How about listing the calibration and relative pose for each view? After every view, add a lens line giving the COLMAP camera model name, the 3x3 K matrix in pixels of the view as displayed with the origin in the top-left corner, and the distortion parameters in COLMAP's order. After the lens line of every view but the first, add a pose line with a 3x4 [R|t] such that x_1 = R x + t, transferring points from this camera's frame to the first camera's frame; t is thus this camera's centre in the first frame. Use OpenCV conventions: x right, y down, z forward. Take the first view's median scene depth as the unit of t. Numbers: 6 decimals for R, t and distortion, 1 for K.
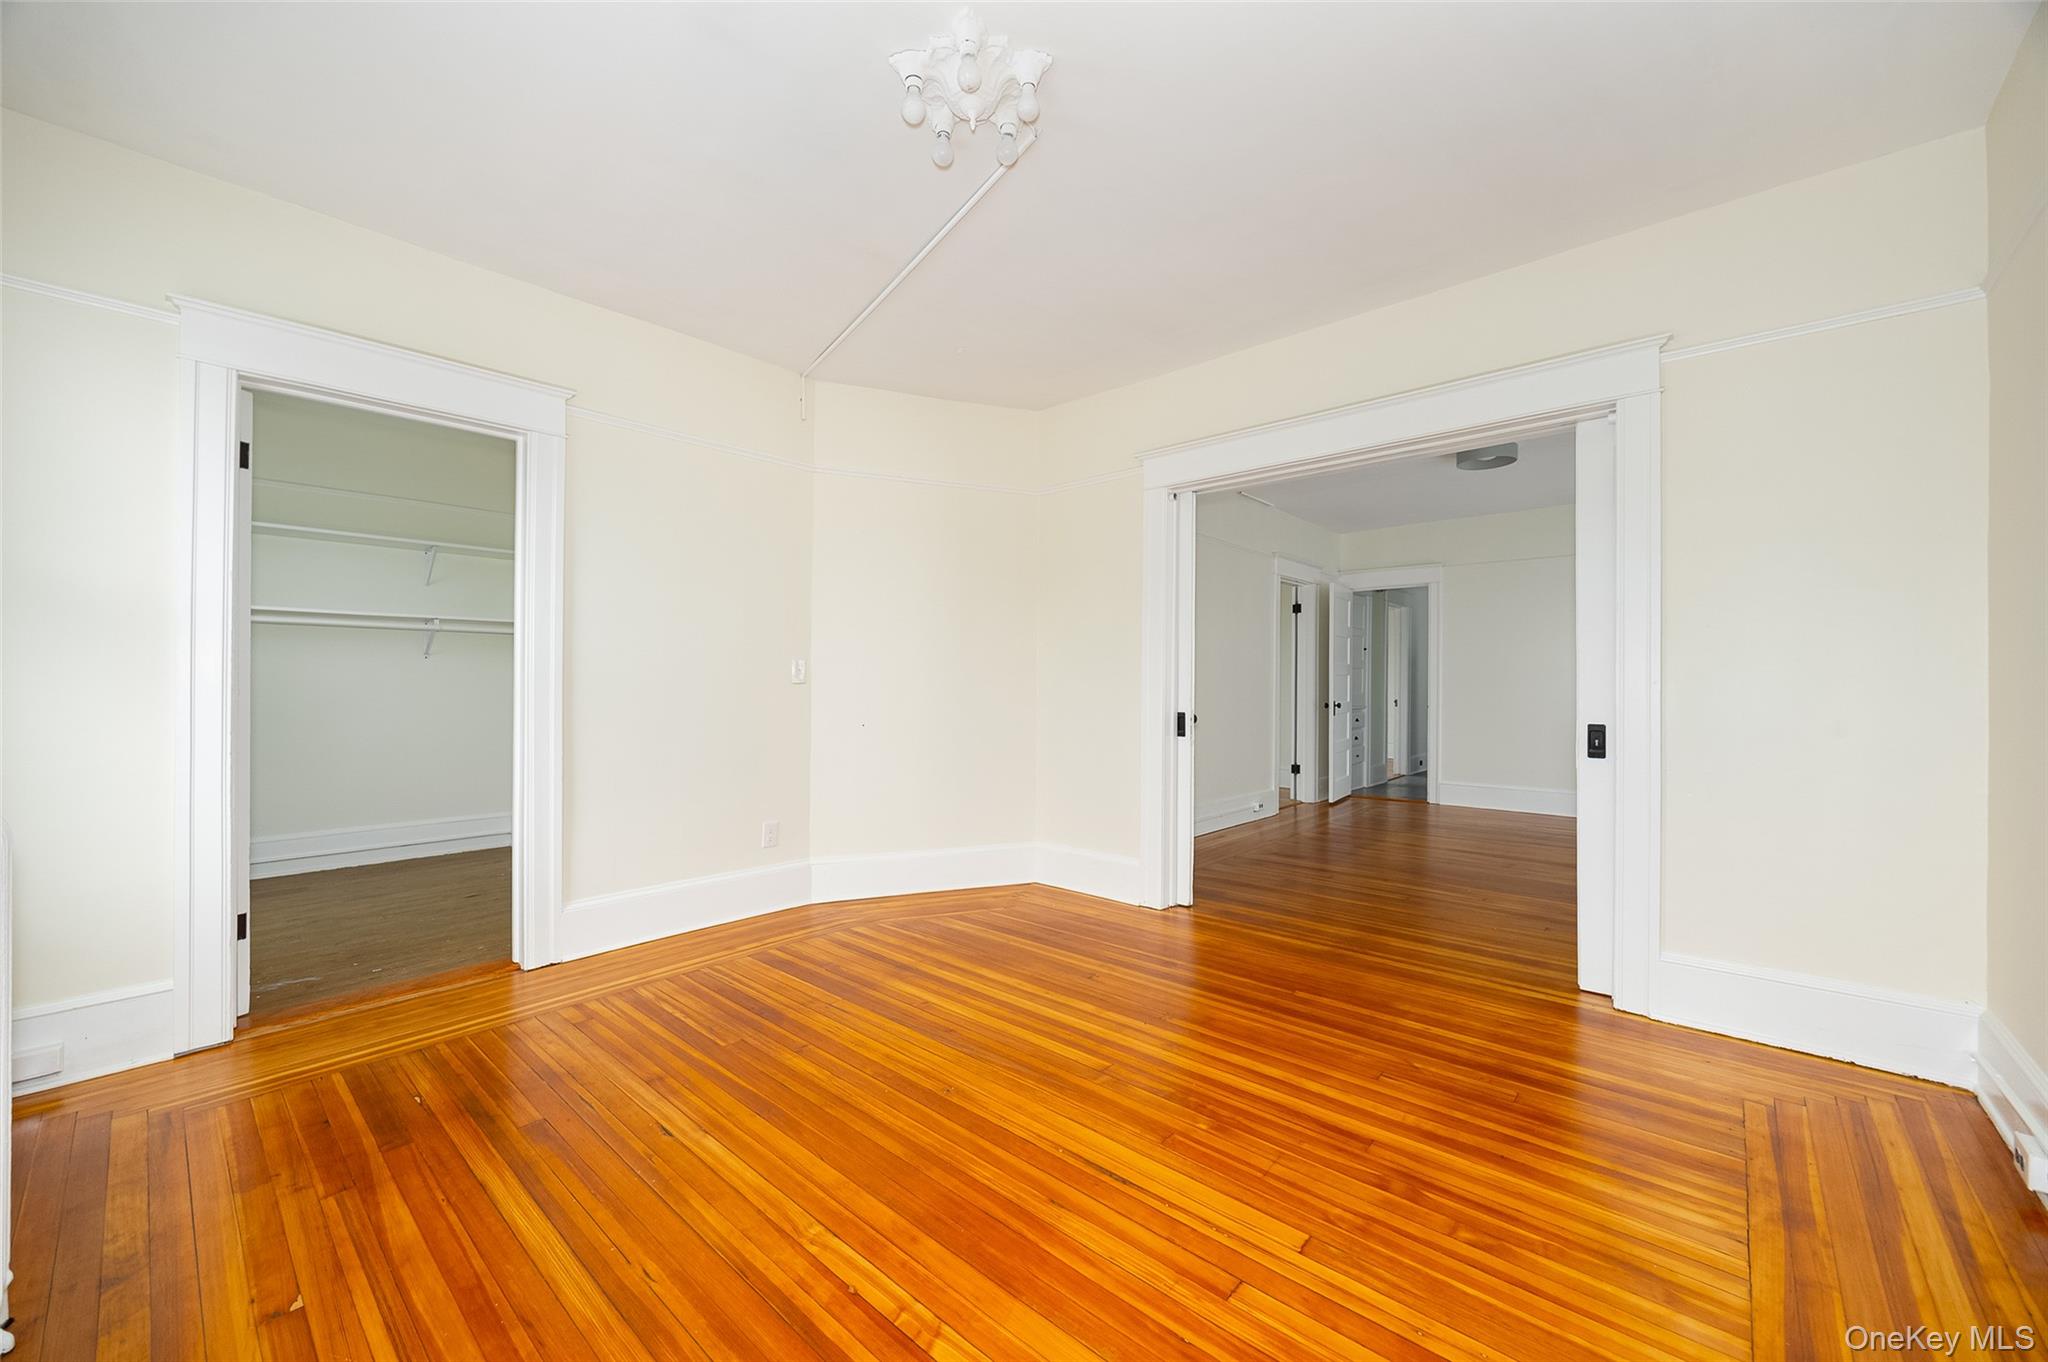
lens RADIAL K [[809.1, 0, 1029.0], [0, 809.1, 702.3], [0, 0, 1]] dist [-0.000857, -0.000013]
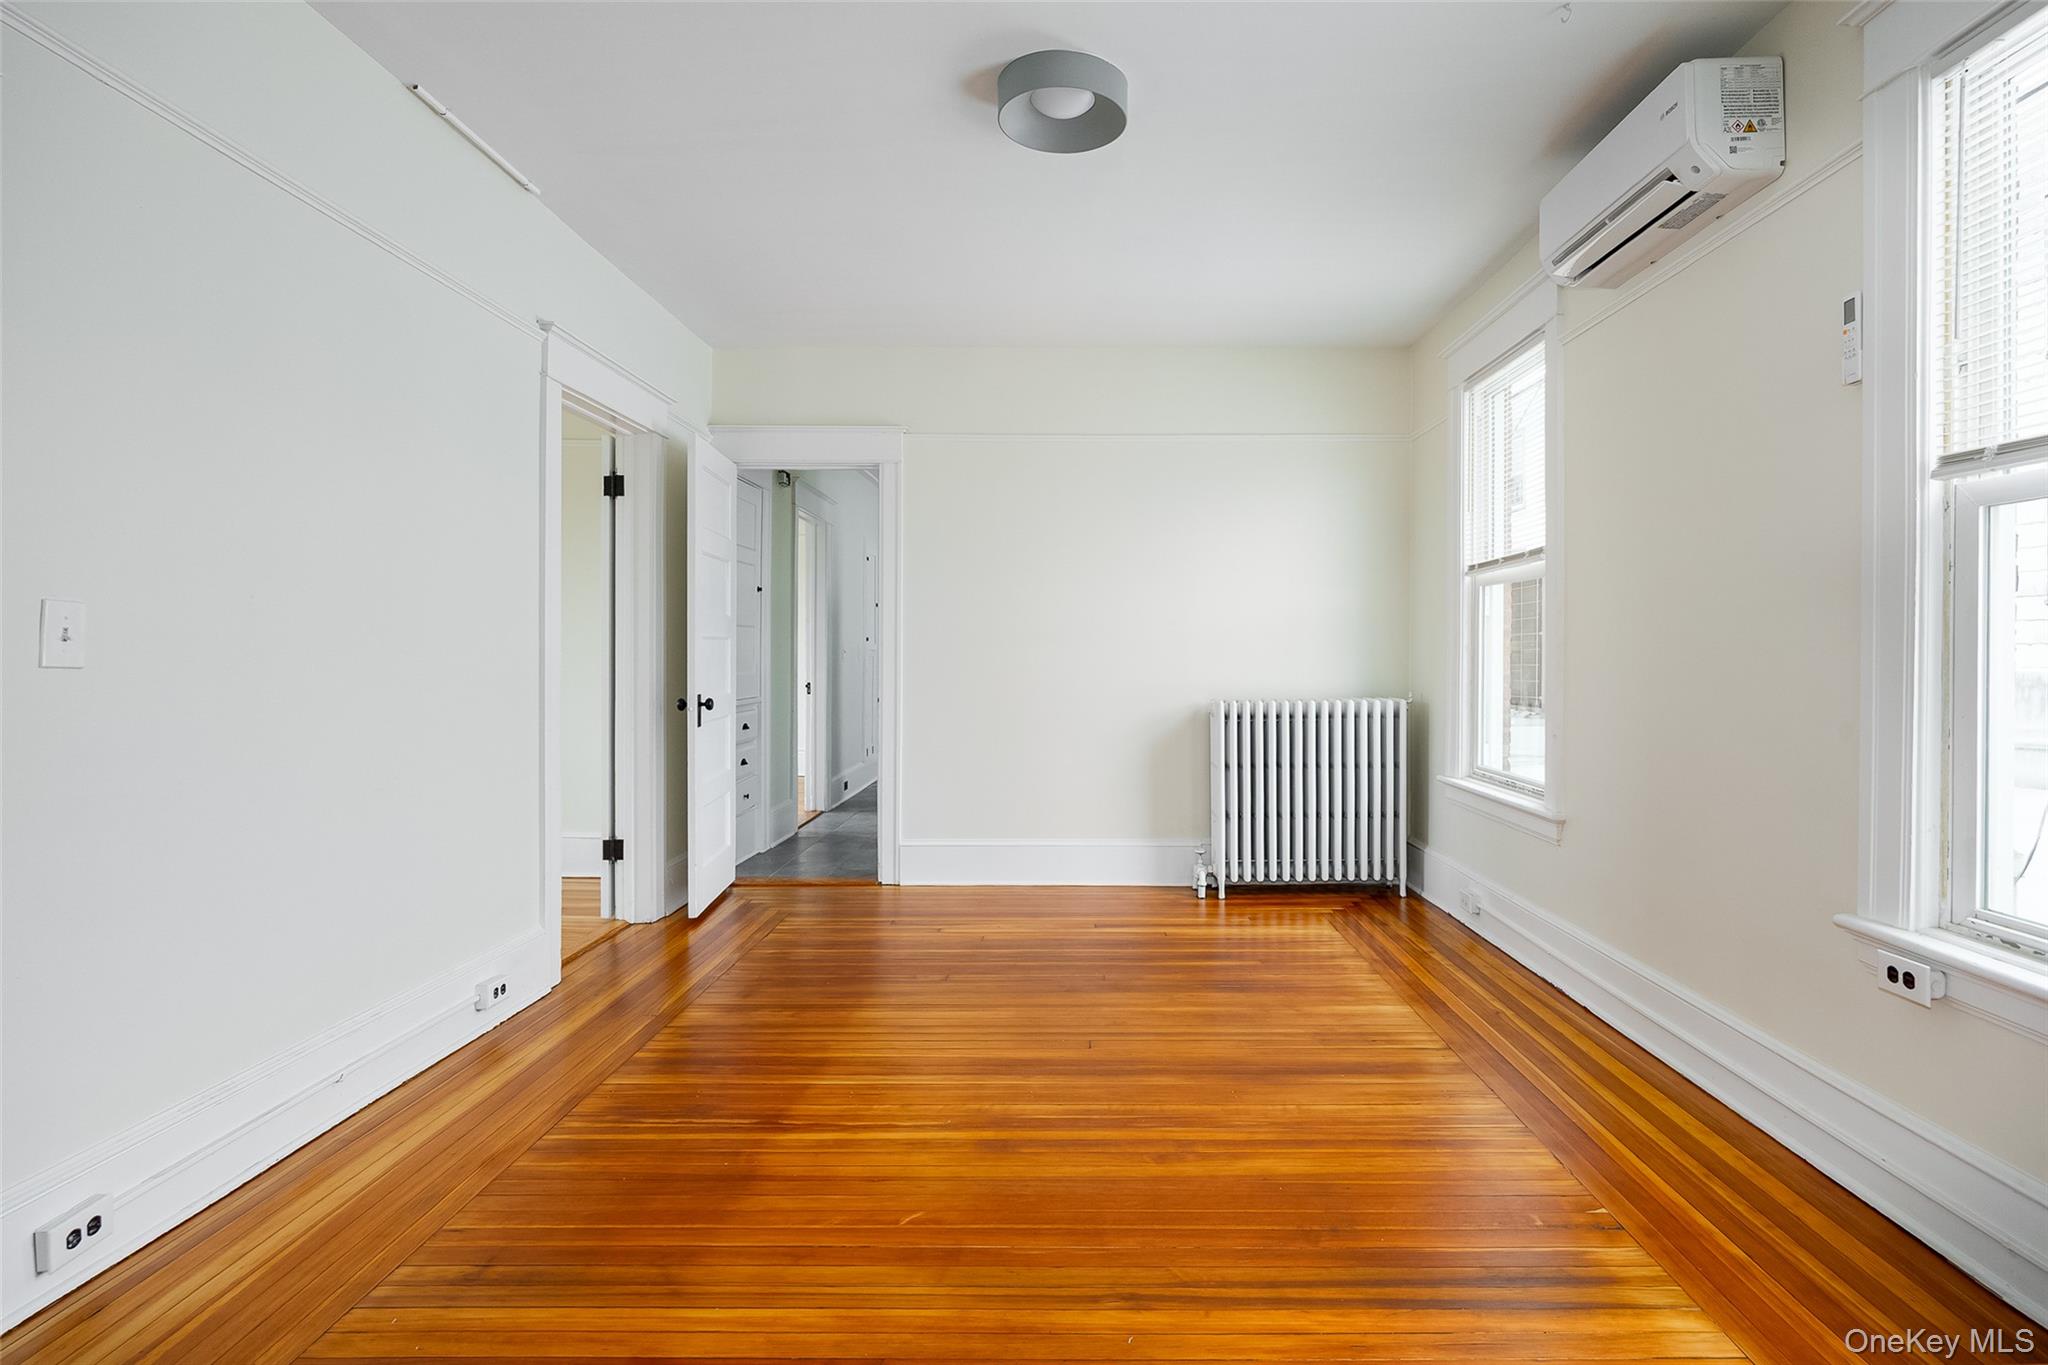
lens RADIAL K [[1010.4, 0, 1036.1], [0, 1010.4, 672.0], [0, 0, 1]] dist [-0.001952, -0.000293]
pose [[0.780323, -0.007919, 0.625327, 0.177591], [0.007841, 0.999965, 0.002878, -0.014560], [-0.625328, 0.002657, 0.780358, 0.457546]]
